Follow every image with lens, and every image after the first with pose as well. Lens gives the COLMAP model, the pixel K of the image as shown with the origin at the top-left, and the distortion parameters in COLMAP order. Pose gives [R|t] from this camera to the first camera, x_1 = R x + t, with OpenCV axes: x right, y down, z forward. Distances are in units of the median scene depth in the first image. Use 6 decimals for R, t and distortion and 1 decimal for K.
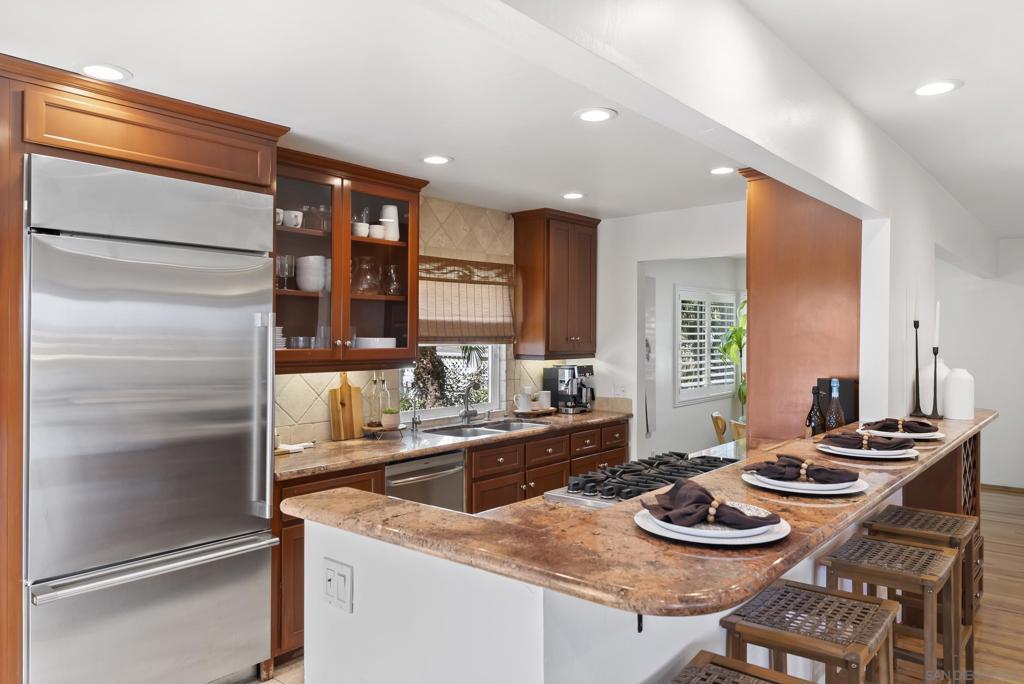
lens RADIAL K [[683.6, 0, 514.0], [0, 683.6, 348.0], [0, 0, 1]] dist [0.028525, 0.001898]
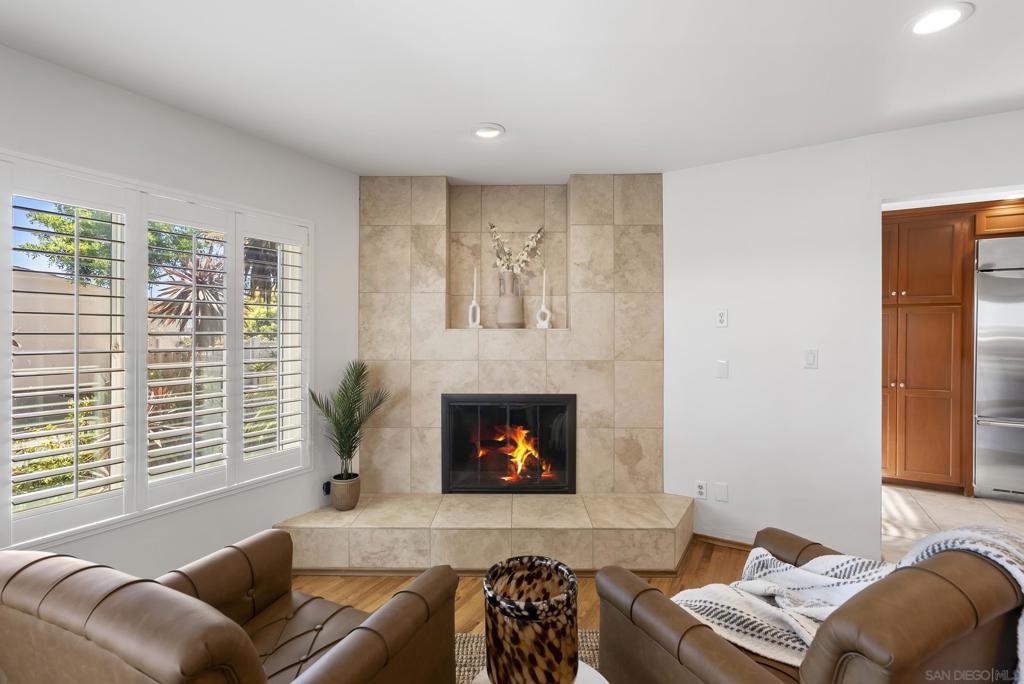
lens RADIAL K [[466.9, 0, 508.4], [0, 466.9, 341.3], [0, 0, 1]] dist [-0.005334, -0.000748]
pose [[0.166982, 0.011974, -0.985887, 0.425374], [0.010452, 0.999849, 0.013914, -0.013248], [0.985905, -0.012627, 0.166831, -0.599568]]
